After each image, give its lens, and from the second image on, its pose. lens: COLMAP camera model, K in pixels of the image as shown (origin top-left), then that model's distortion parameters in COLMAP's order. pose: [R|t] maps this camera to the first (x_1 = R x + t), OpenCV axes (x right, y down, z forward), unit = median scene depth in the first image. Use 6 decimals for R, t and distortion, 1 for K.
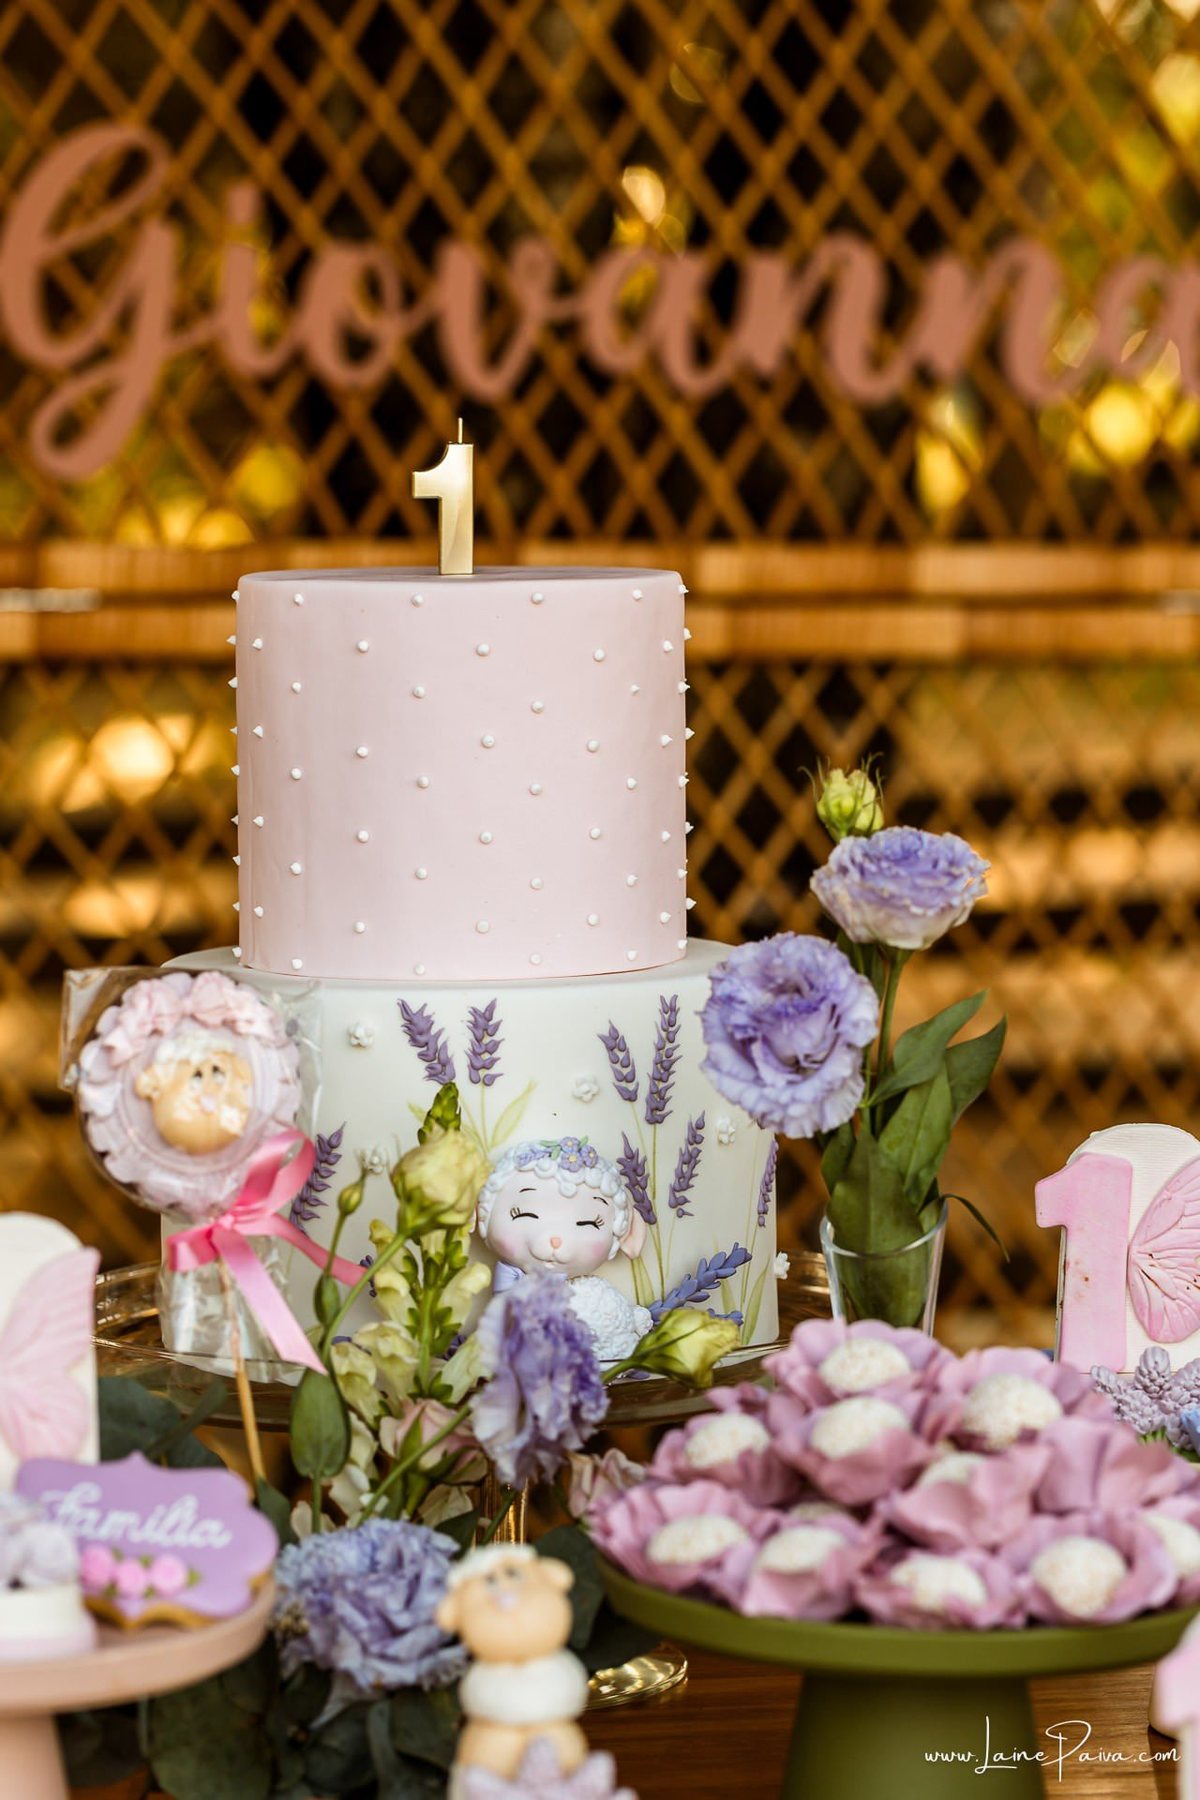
lens RADIAL K [[5513.1, 0, 604.0], [0, 5513.1, 897.1], [0, 0, 1]] dist [-0.045209, 0.000000]
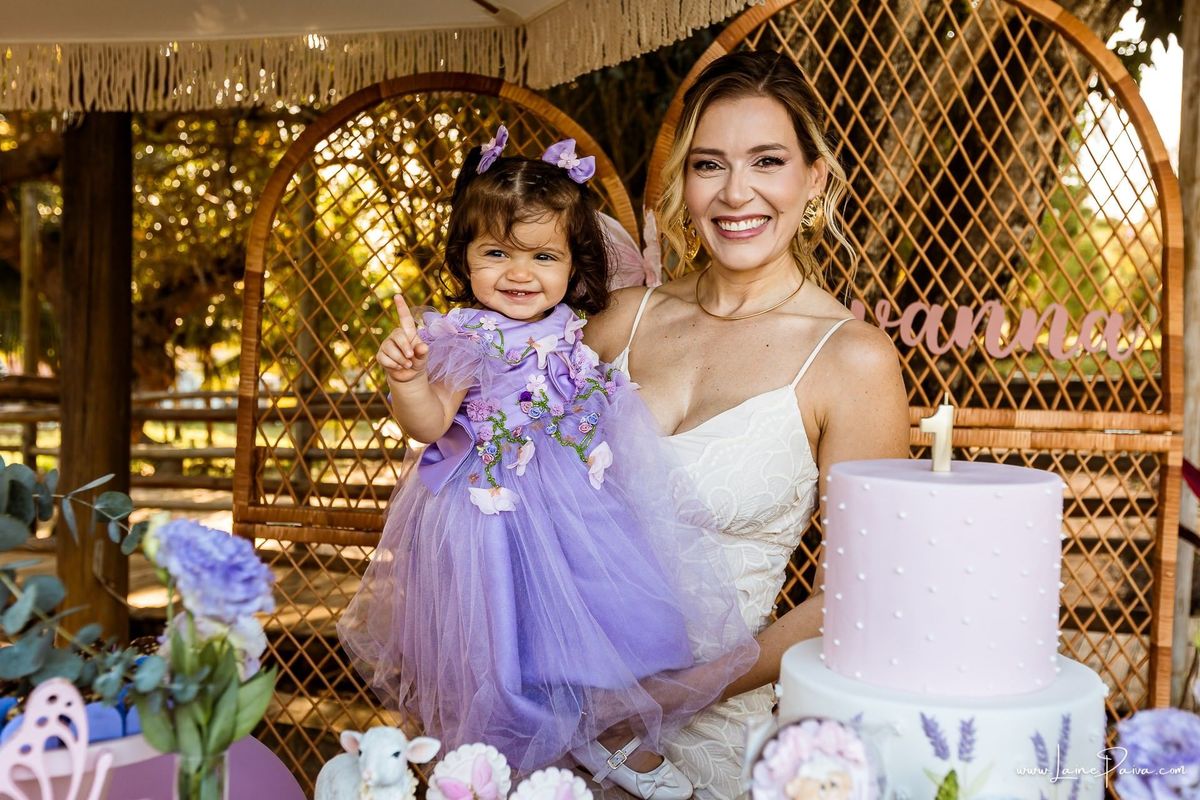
lens RADIAL K [[1216.8, 0, 590.8], [0, 1216.8, 402.0], [0, 0, 1]] dist [-0.002380, 0.000000]
pose [[0.982289, 0.035040, -0.184069, -0.074350], [-0.040847, 0.998777, -0.027846, -0.069394], [0.182868, 0.034872, 0.982519, 0.574688]]
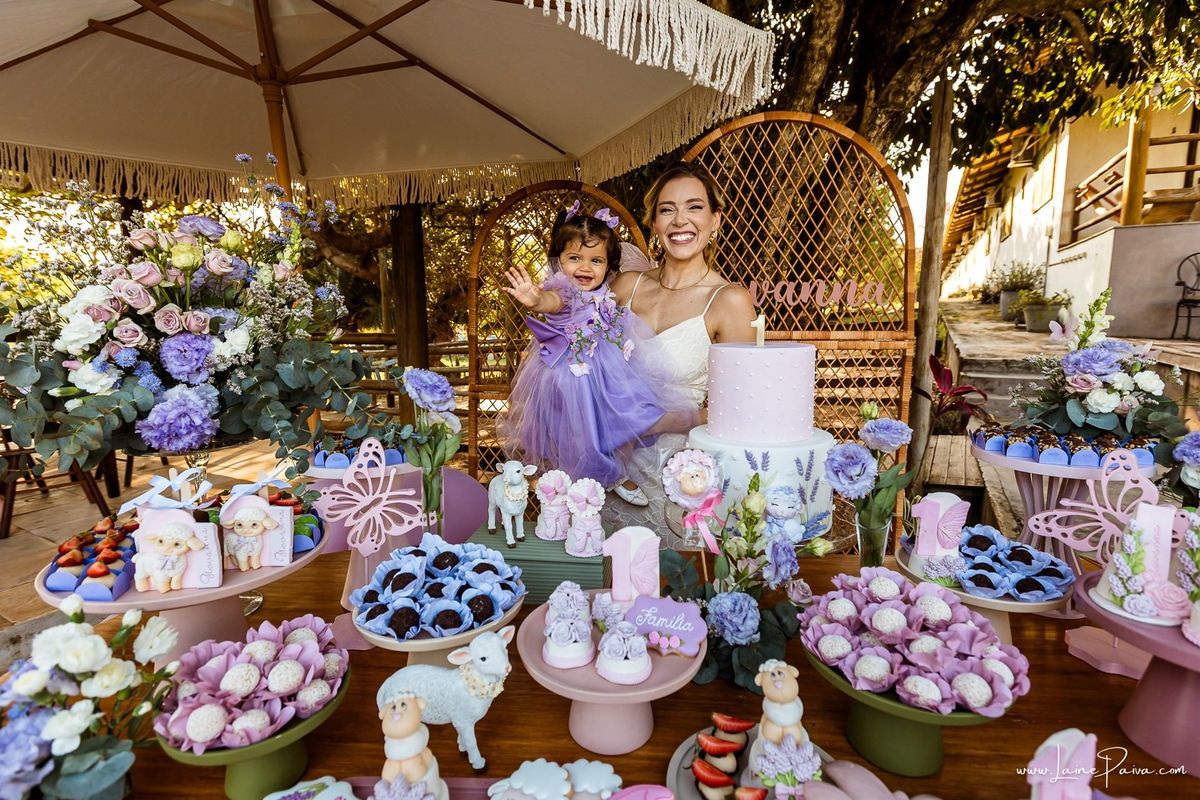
lens RADIAL K [[576.3, 0, 602.2], [0, 576.3, 391.6], [0, 0, 1]] dist [-0.001968, -0.000507]
pose [[0.964518, 0.029566, -0.262357, -0.028000], [-0.015833, 0.998399, 0.054309, -0.046920], [0.263542, -0.048228, 0.963441, 0.553807]]
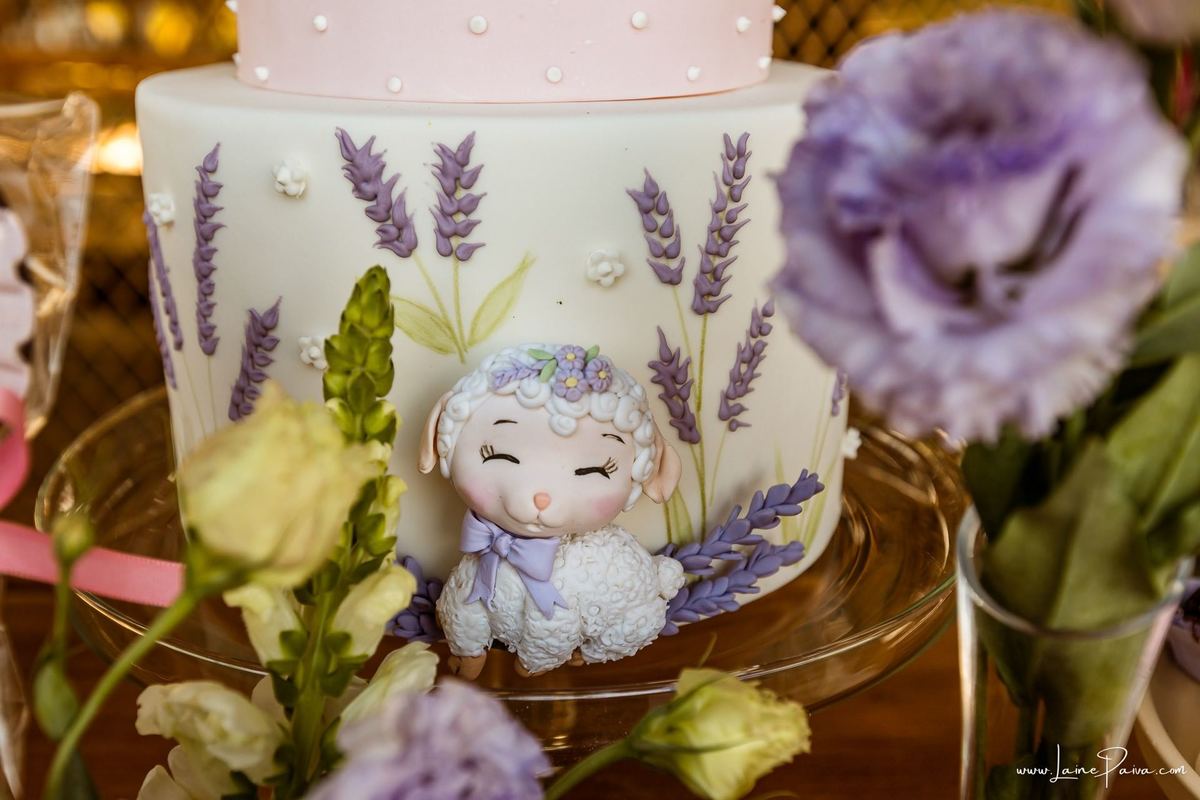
lens RADIAL K [[1196.4, 0, 566.5], [0, 1196.4, 425.4], [0, 0, 1]] dist [0.035914, 0.000000]
pose [[0.987964, 0.068145, -0.138861, 0.014304], [-0.026407, 0.958853, 0.282672, 0.011056], [0.152410, -0.275603, 0.949112, 0.852932]]
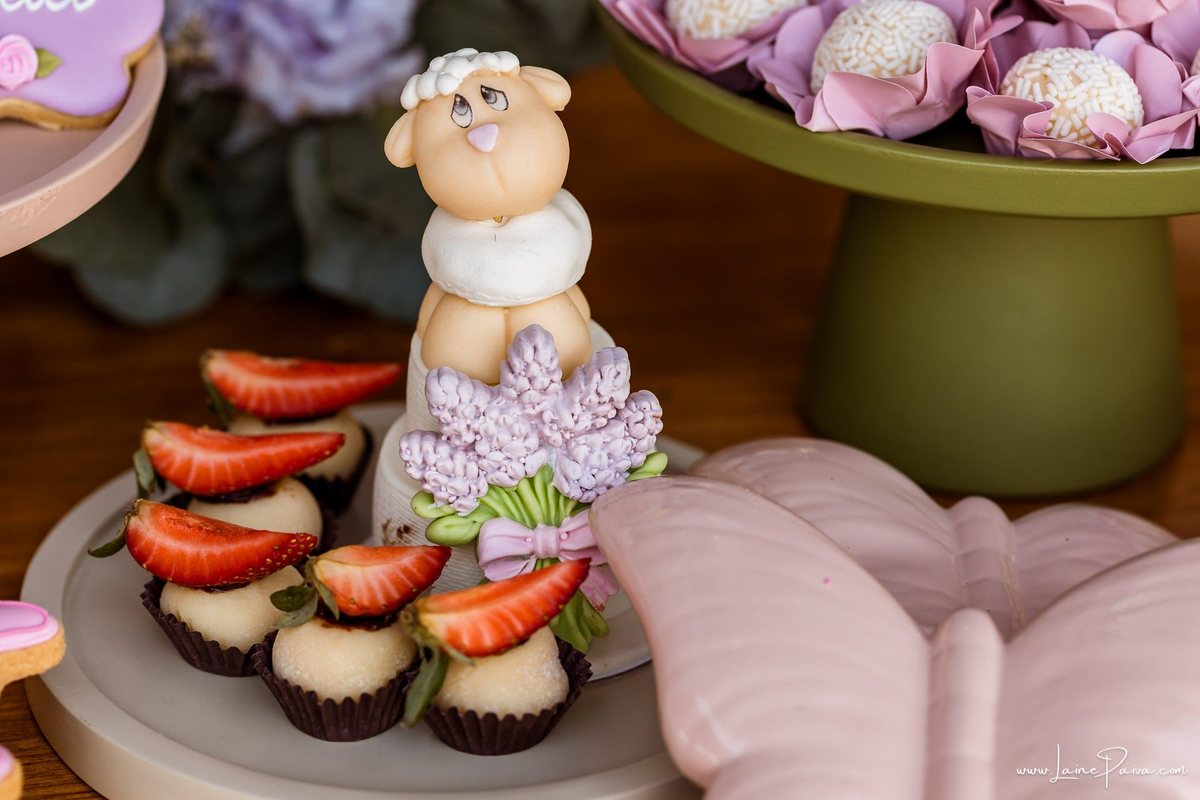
lens RADIAL K [[4243.2, 0, 599.3], [0, 4243.2, 400.6], [0, 0, 1]] dist [-0.003852, 0.000000]
pose [[0.999577, -0.002030, 0.029009, -0.015628], [-0.008901, 0.928332, 0.371646, -0.037649], [-0.027685, -0.371747, 0.927921, 0.397885]]
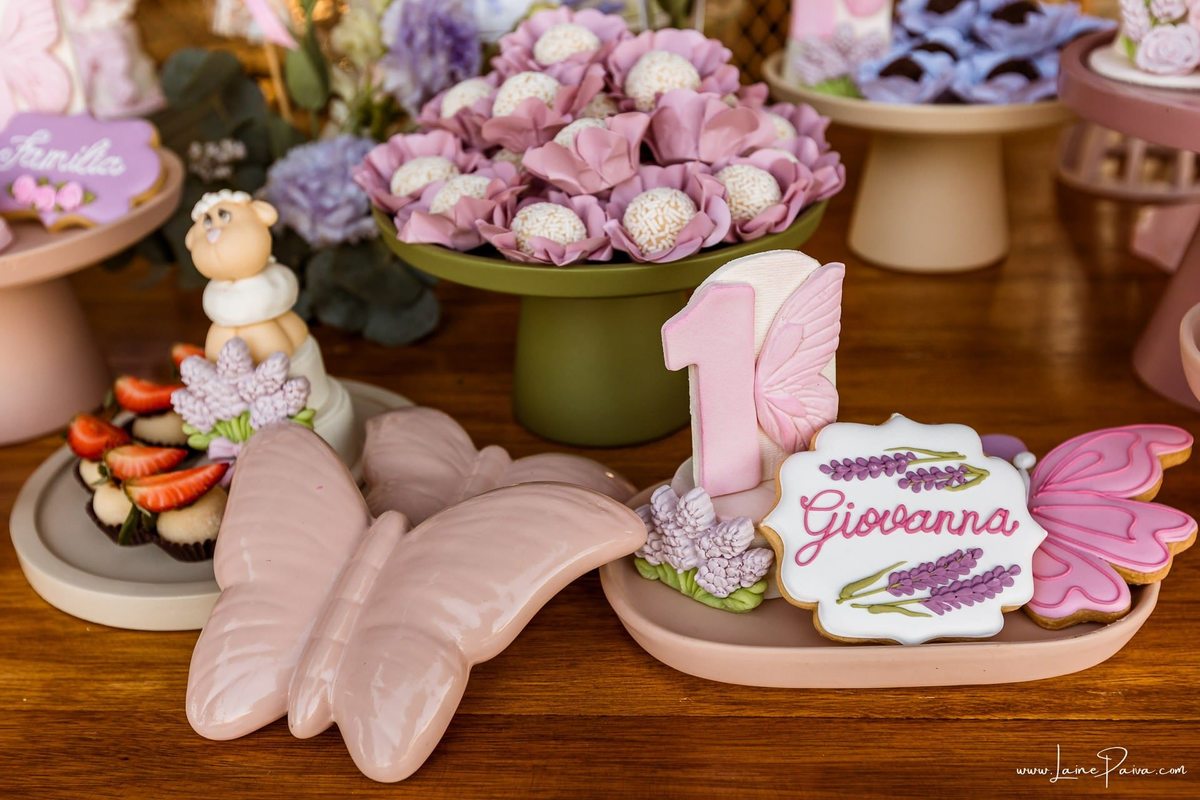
lens RADIAL K [[1216.8, 0, 607.5], [0, 1216.8, 407.8], [0, 0, 1]] dist [-0.002380, 0.000000]
pose [[0.965621, 0.070664, -0.250167, 0.127744], [0.033370, 0.920689, 0.388869, 0.045053], [0.257805, -0.383848, 0.886678, 0.621729]]
